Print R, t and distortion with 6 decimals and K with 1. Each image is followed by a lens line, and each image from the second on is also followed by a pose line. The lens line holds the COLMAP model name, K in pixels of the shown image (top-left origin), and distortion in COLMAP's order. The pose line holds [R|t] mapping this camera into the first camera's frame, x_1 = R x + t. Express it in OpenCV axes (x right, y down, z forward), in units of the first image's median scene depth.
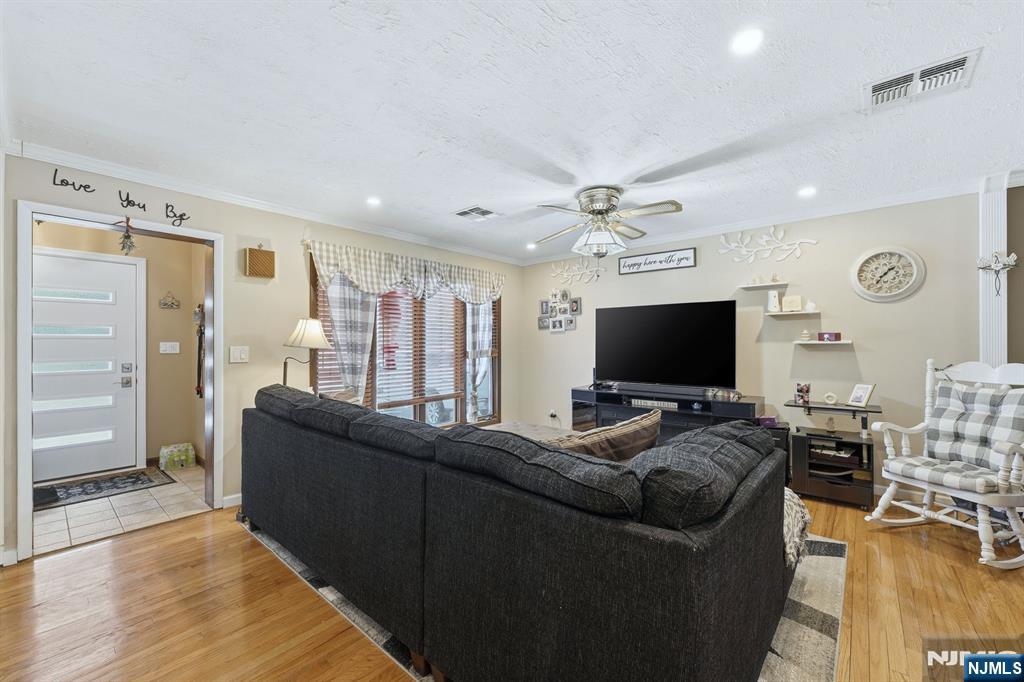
lens RADIAL K [[417.7, 0, 517.0], [0, 417.7, 339.4], [0, 0, 1]] dist [0.003207, 0.000382]
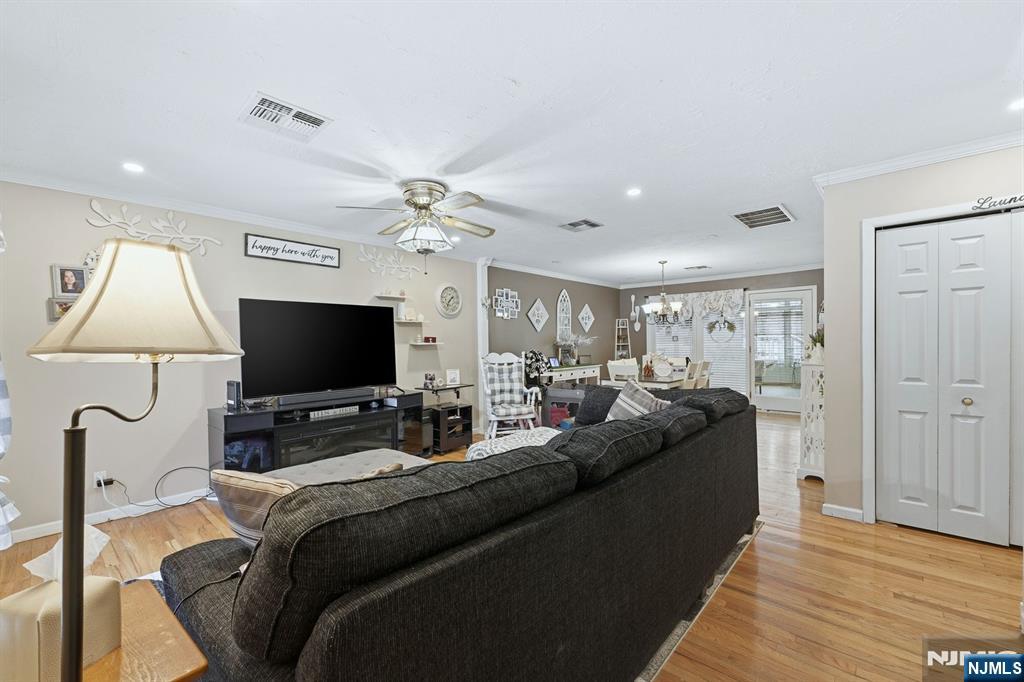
lens RADIAL K [[417.7, 0, 518.0], [0, 417.7, 342.9], [0, 0, 1]] dist [0.003207, 0.000382]
pose [[0.026182, 0.001809, 0.999656, -0.602960], [0.008570, 0.999961, -0.002034, 0.009141], [-0.999620, 0.008620, 0.026166, 0.605487]]
